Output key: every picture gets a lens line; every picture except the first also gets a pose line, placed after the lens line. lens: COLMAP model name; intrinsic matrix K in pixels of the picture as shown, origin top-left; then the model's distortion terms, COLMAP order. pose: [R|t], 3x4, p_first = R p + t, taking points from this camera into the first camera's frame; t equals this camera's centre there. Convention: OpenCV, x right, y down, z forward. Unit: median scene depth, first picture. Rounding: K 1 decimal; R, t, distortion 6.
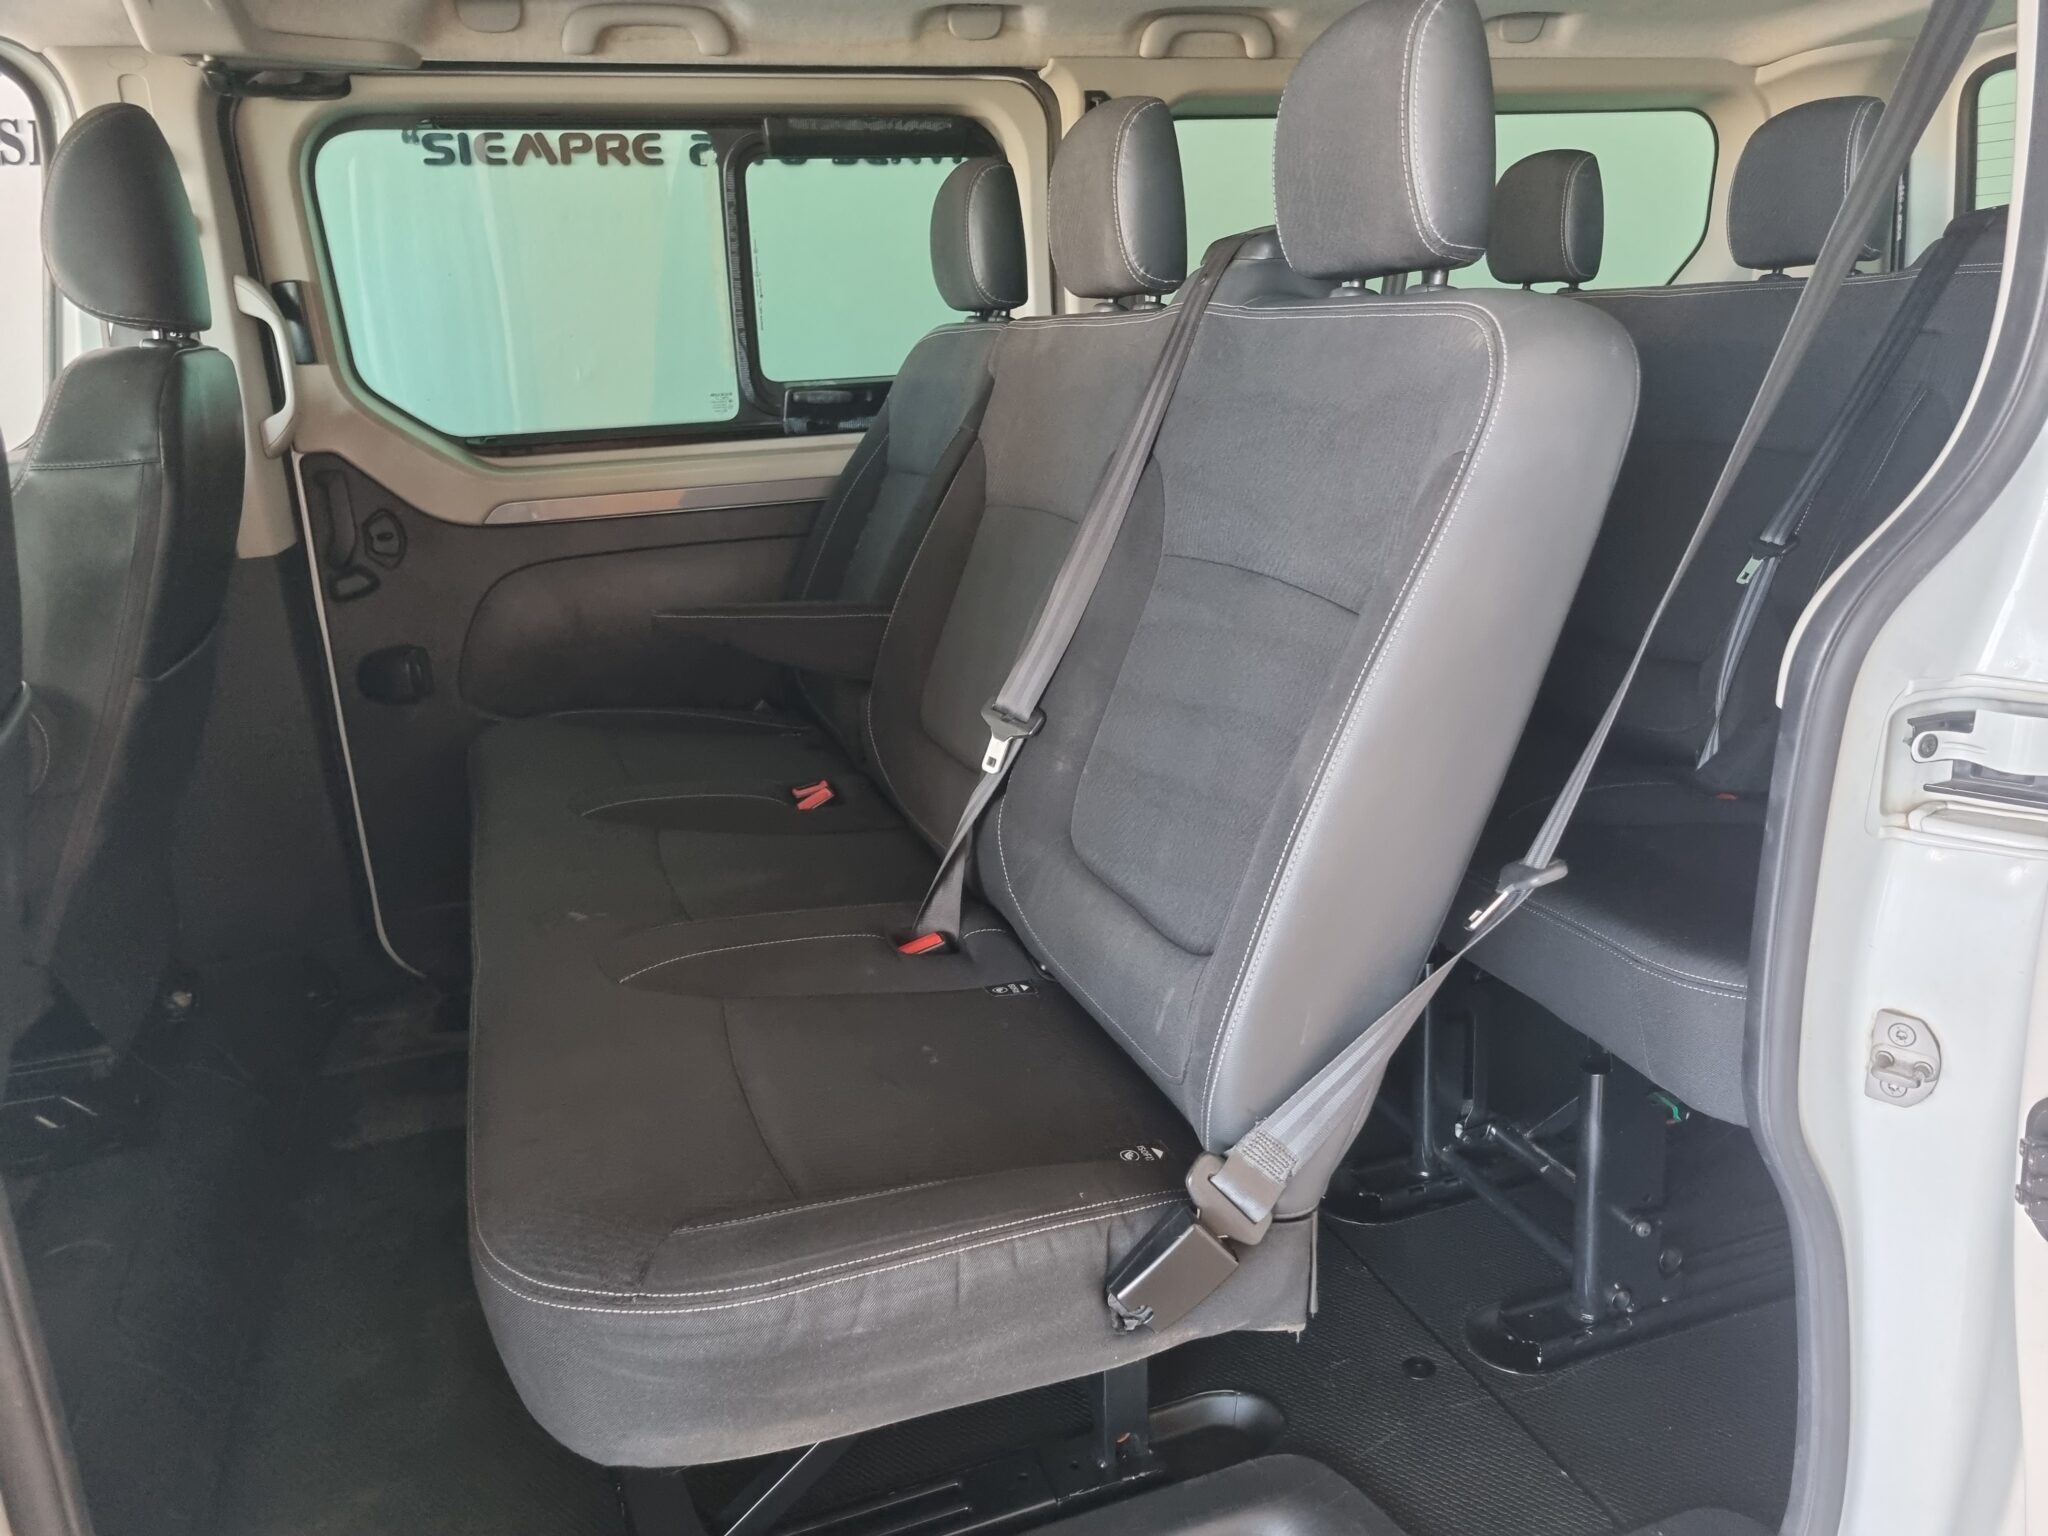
lens RADIAL K [[1621.1, 0, 1024.0], [0, 1621.1, 768.0], [0, 0, 1]] dist [0.036303, -0.004541]
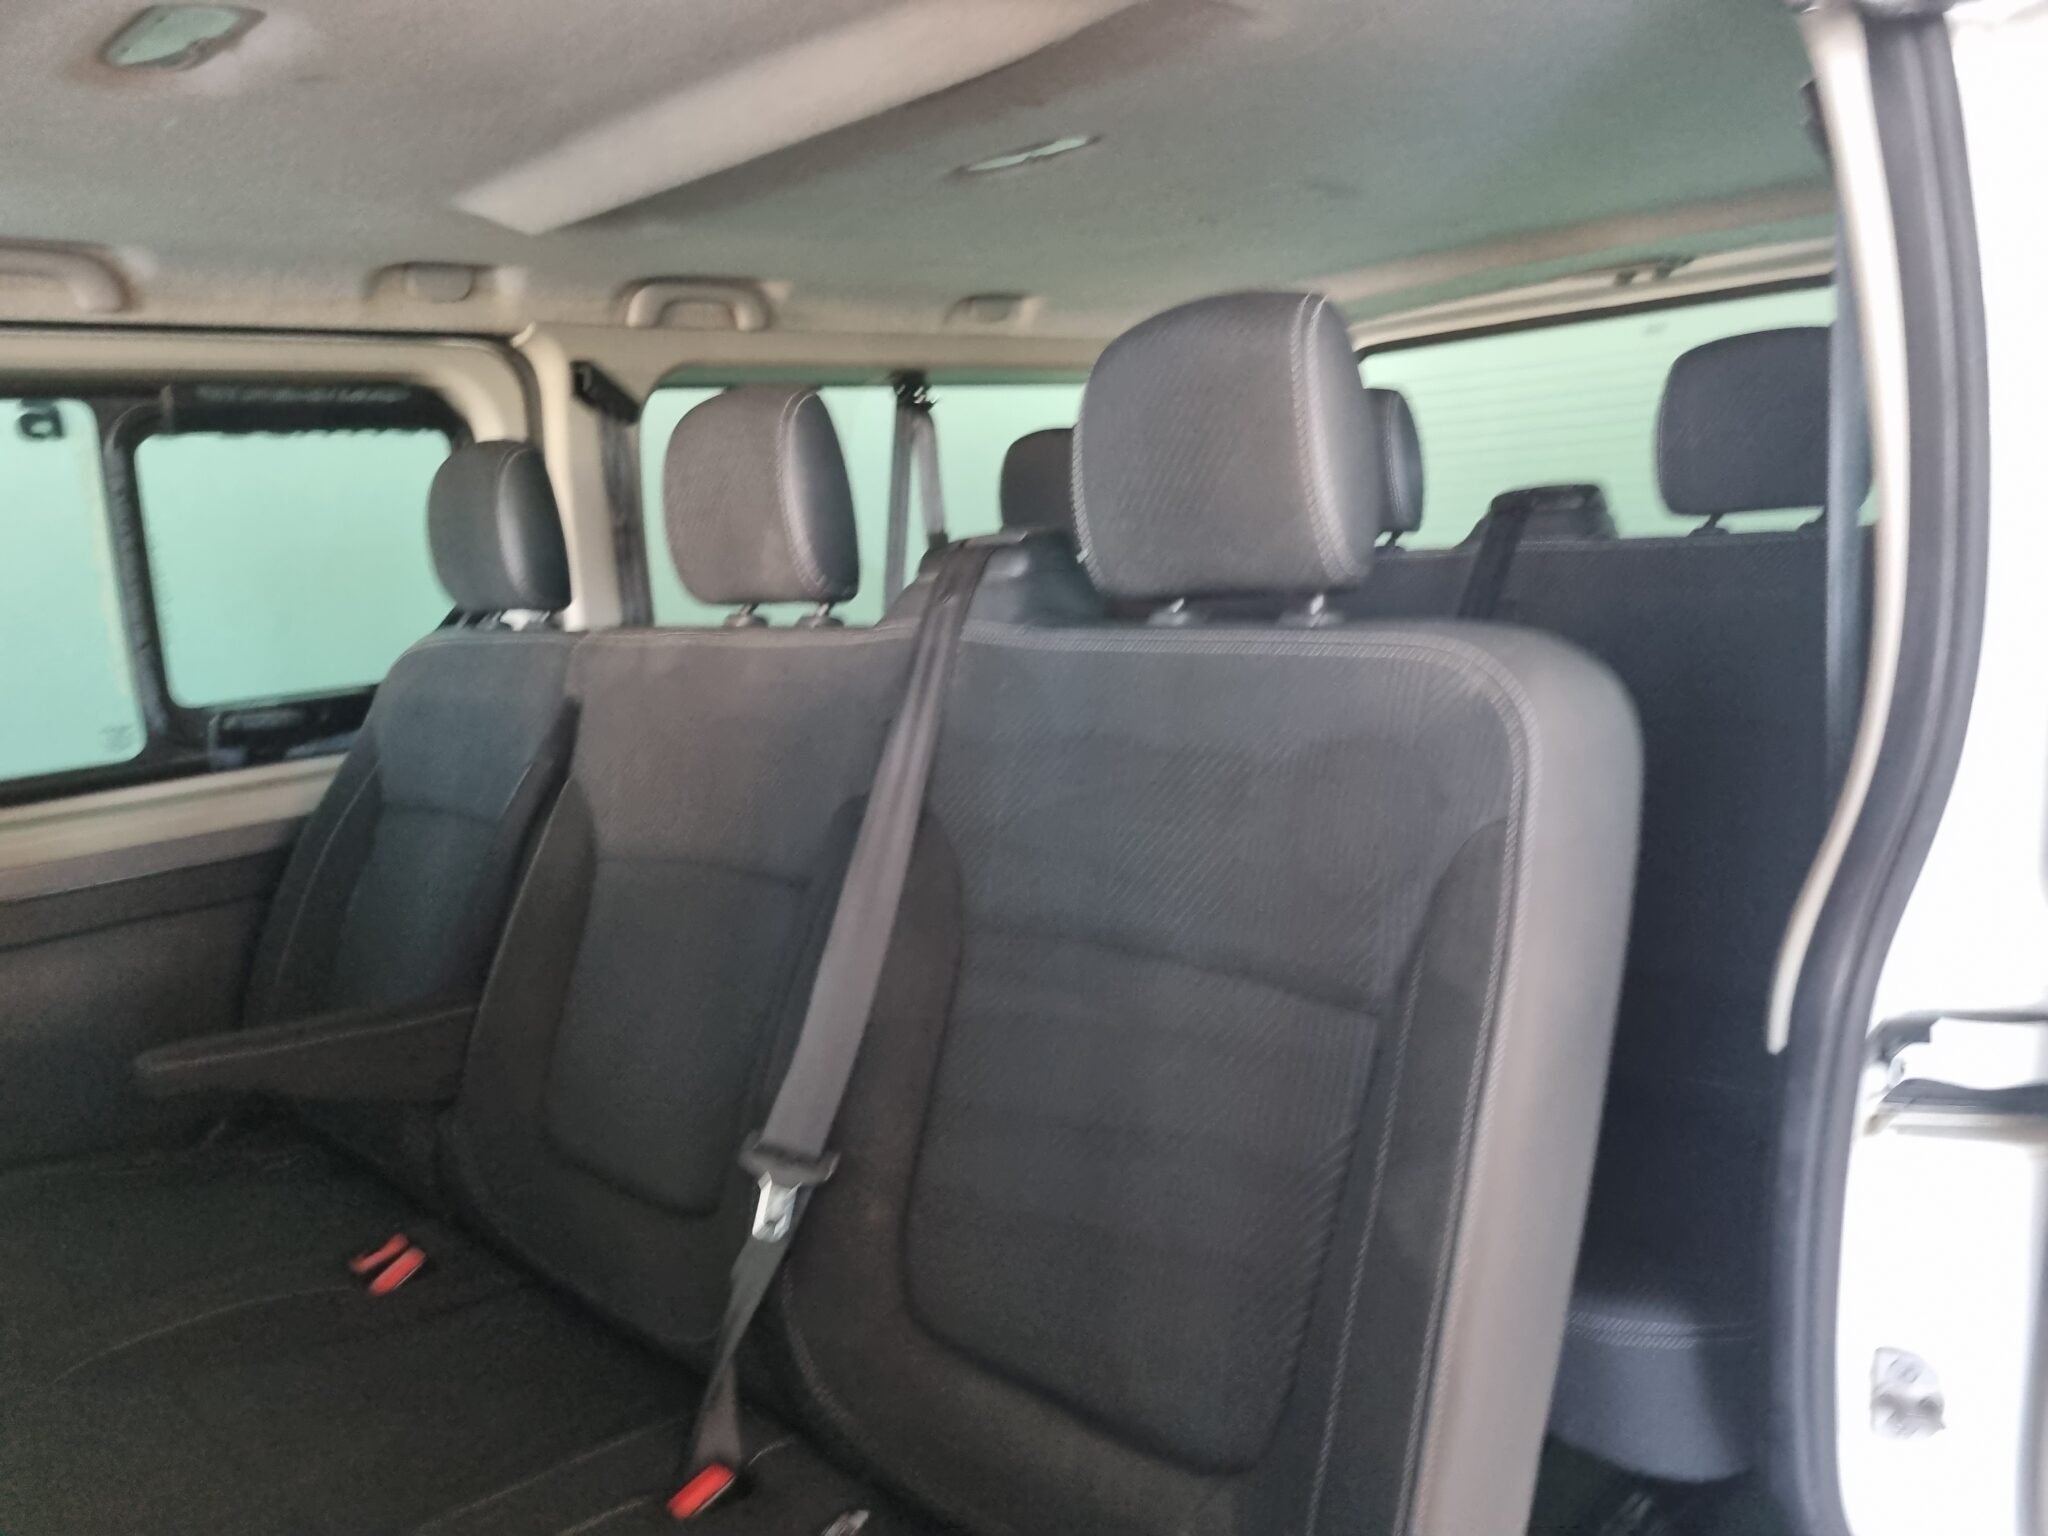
lens RADIAL K [[1621.1, 0, 1024.0], [0, 1621.1, 768.0], [0, 0, 1]] dist [0.036303, -0.004541]
pose [[0.901736, -0.093333, 0.422091, -0.136656], [0.148796, 0.983763, -0.100351, -0.075079], [-0.405871, 0.153296, 0.900982, 0.144387]]
